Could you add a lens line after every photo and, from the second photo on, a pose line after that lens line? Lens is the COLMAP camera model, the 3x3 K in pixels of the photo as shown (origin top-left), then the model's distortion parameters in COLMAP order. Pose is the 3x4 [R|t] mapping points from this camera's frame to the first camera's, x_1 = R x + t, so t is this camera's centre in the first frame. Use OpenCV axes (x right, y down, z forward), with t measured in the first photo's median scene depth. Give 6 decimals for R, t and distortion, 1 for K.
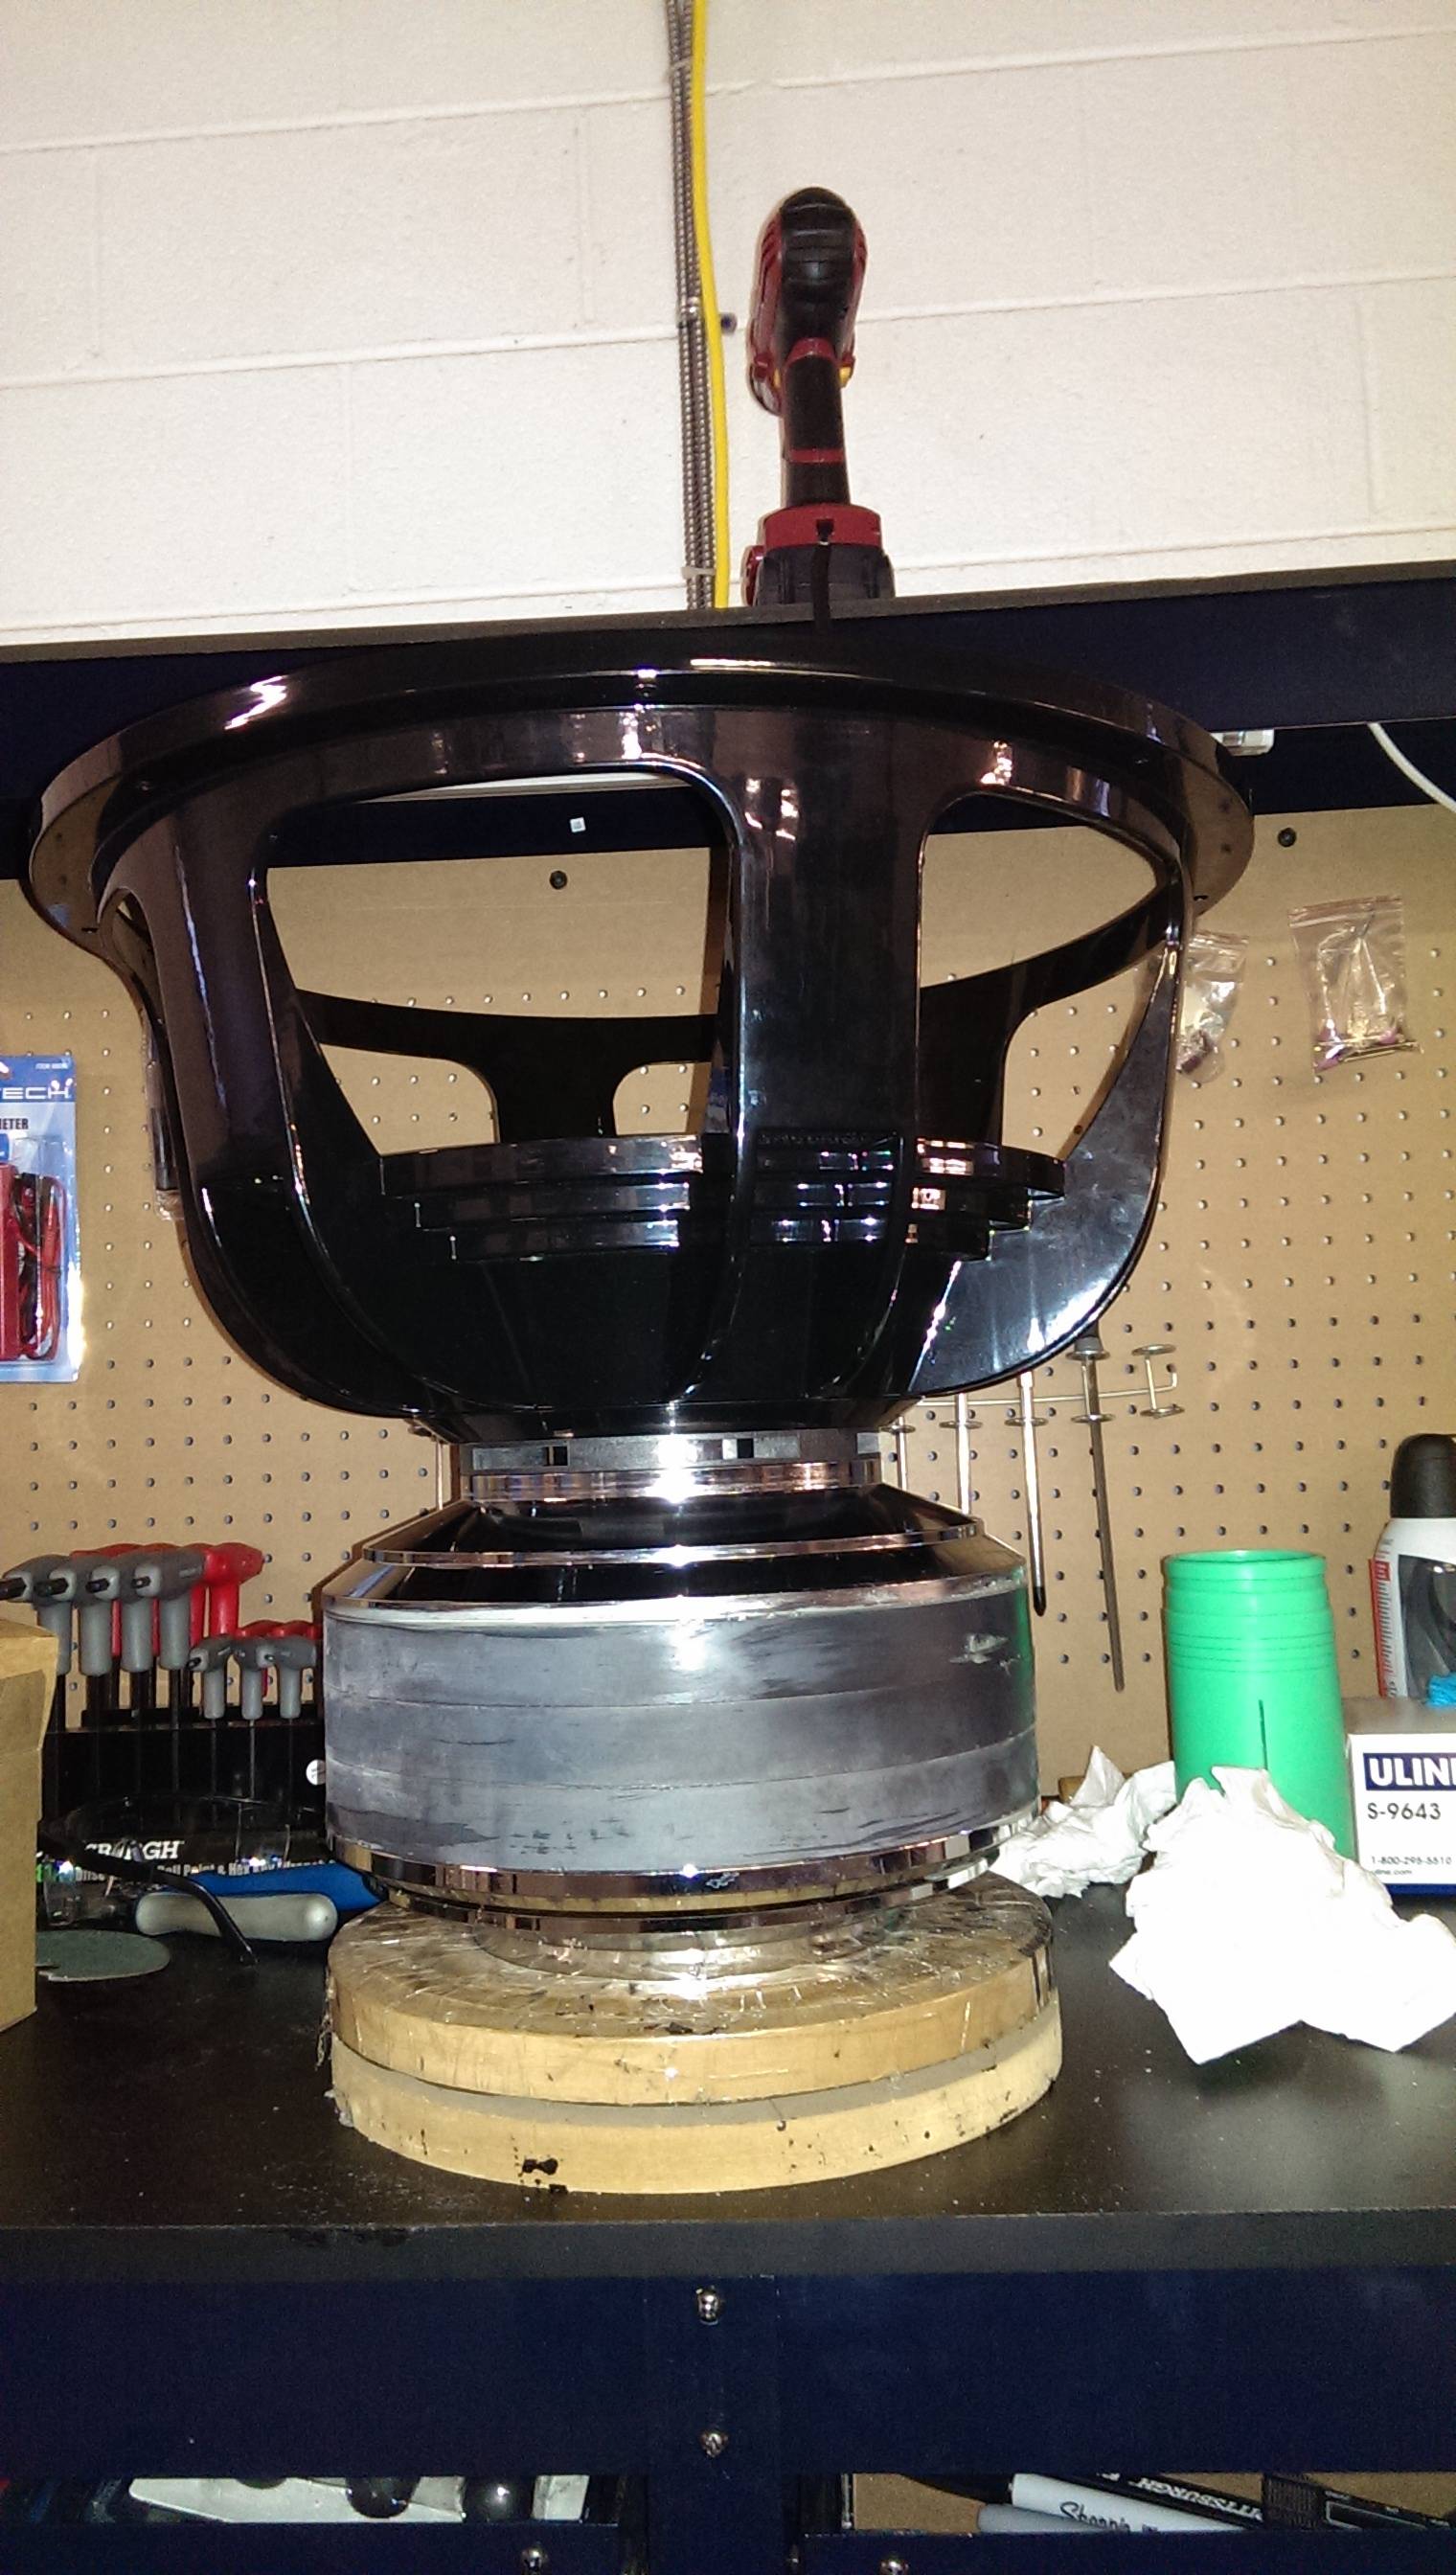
lens RADIAL K [[1859.1, 0, 711.0], [0, 1859.1, 1286.6], [0, 0, 1]] dist [0.086441, -0.122117]
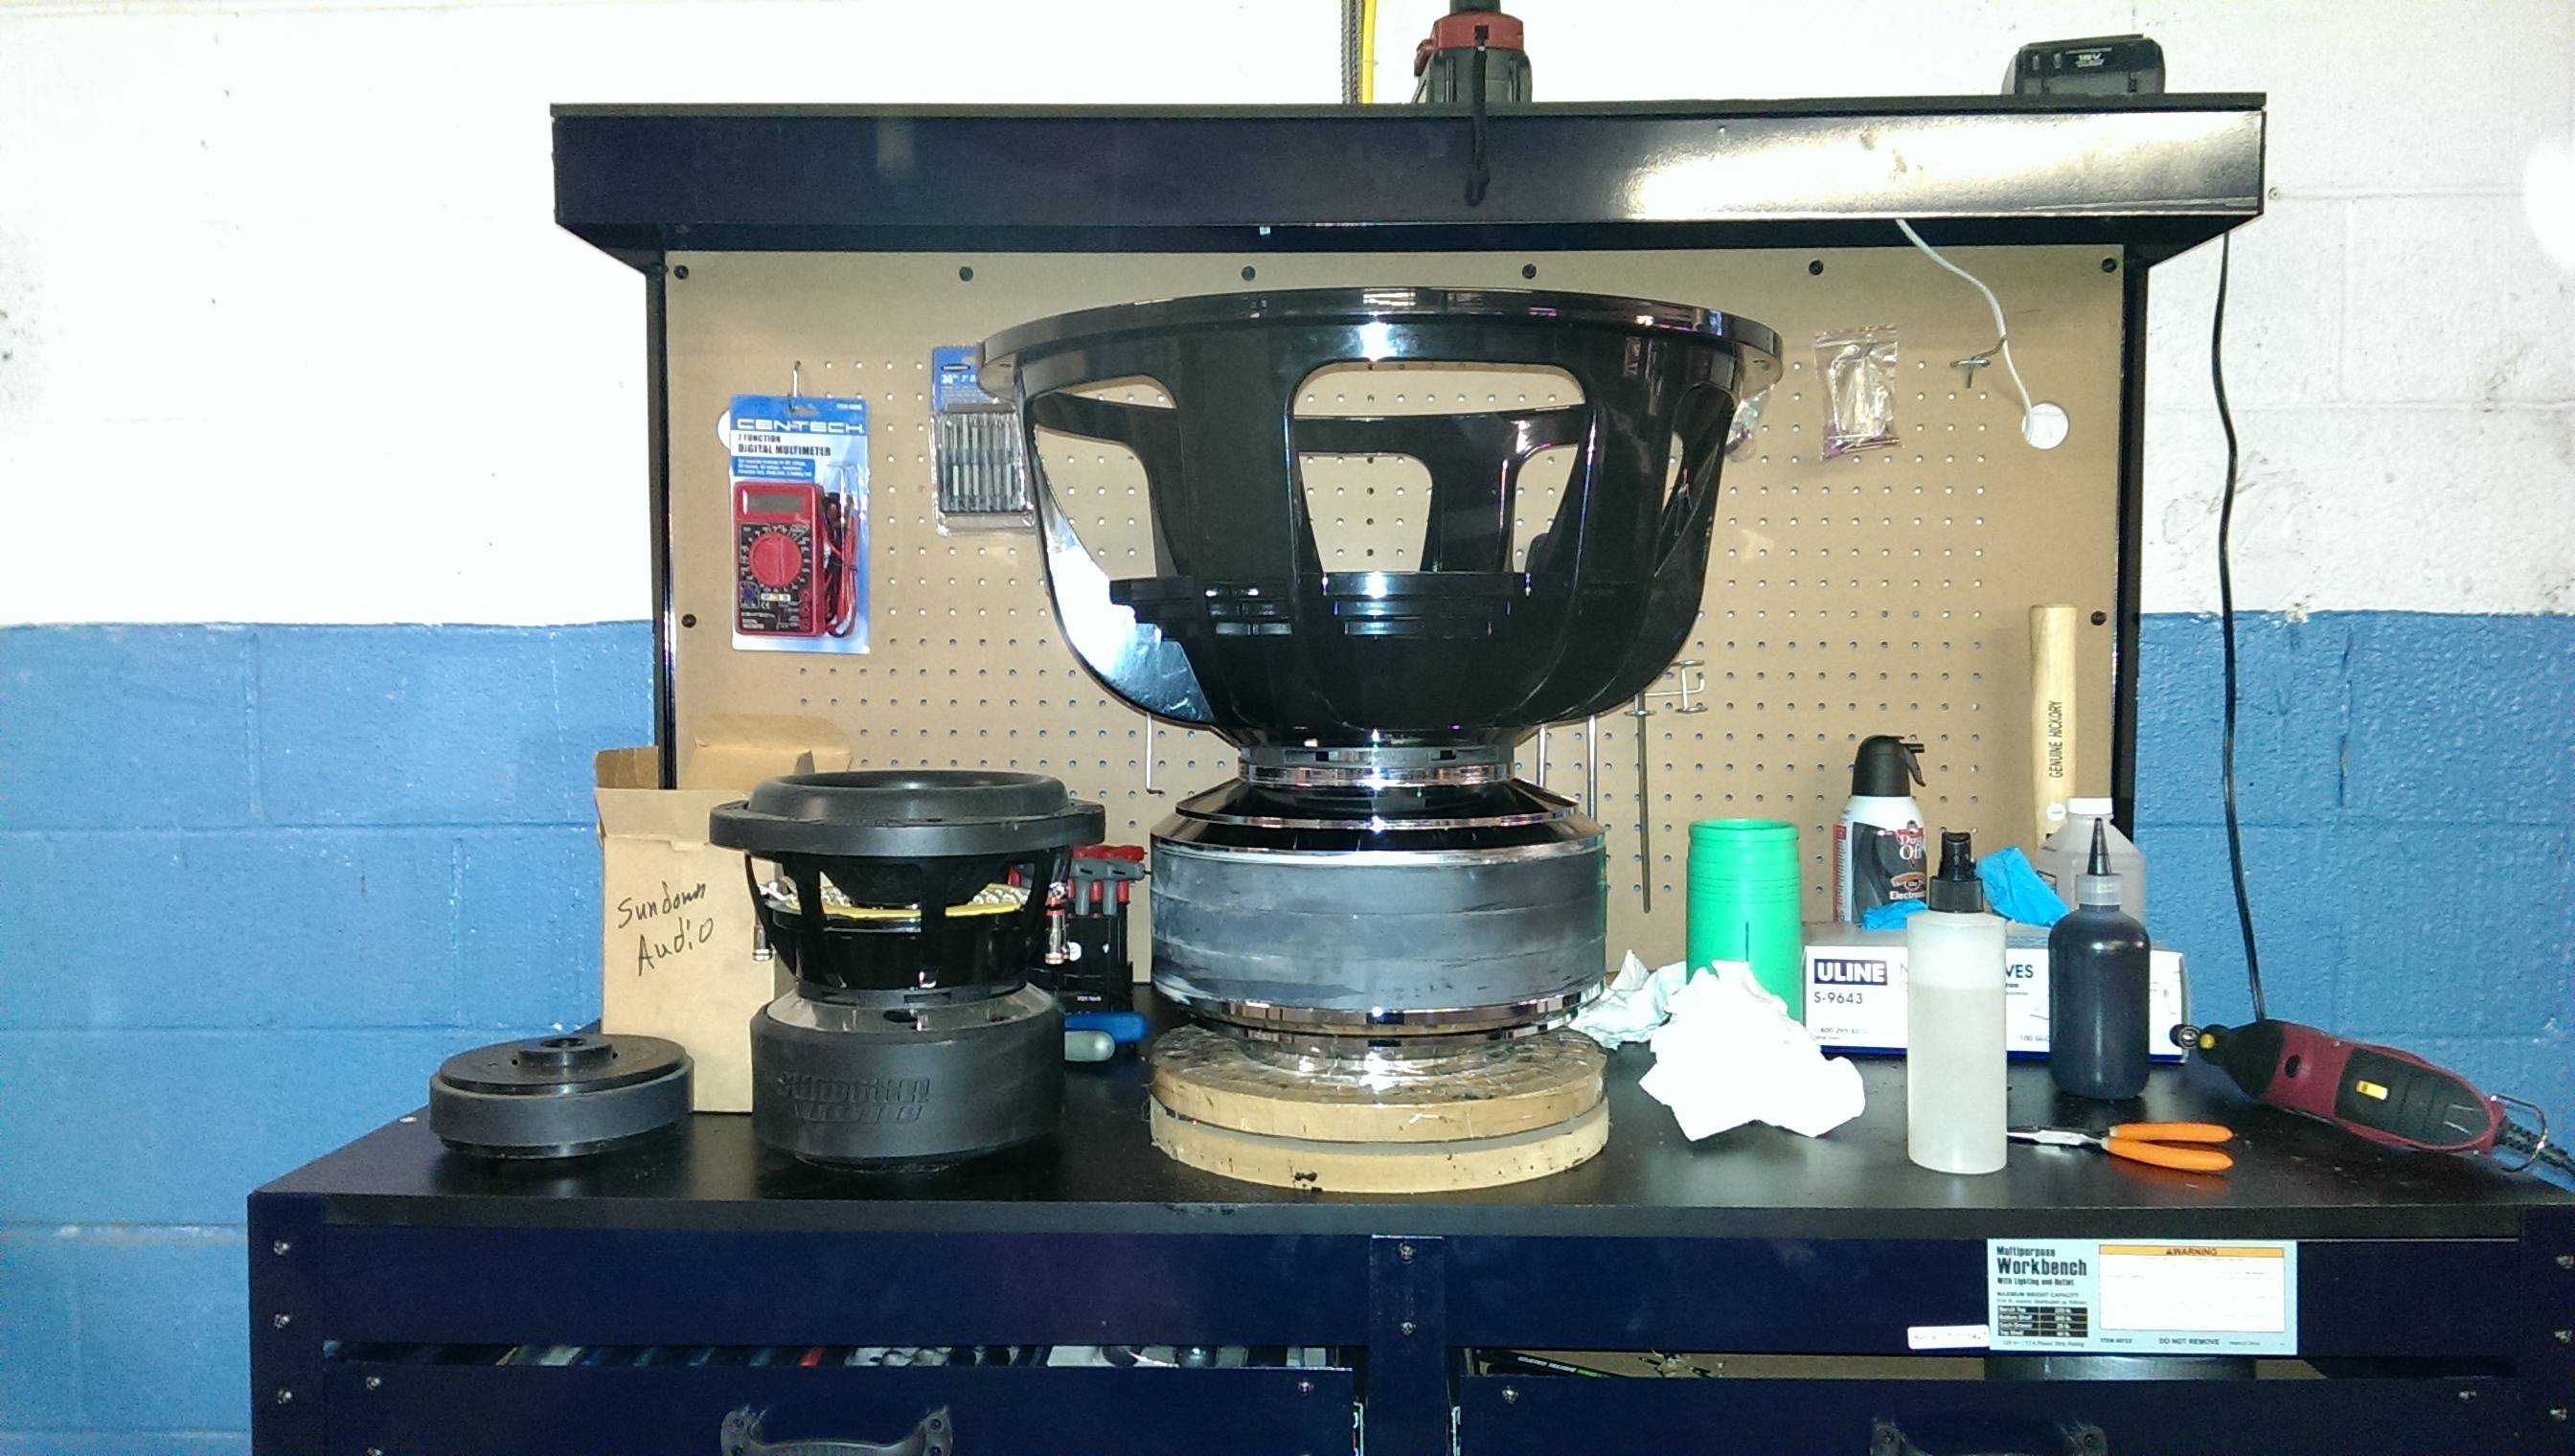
lens RADIAL K [[1859.1, 0, 1294.7], [0, 1859.1, 734.8], [0, 0, 1]] dist [0.086441, -0.122117]
pose [[0.998762, 0.034053, 0.036250, -0.145936], [-0.038397, 0.991183, 0.126818, -0.118388], [-0.031612, -0.128052, 0.991263, -0.515498]]
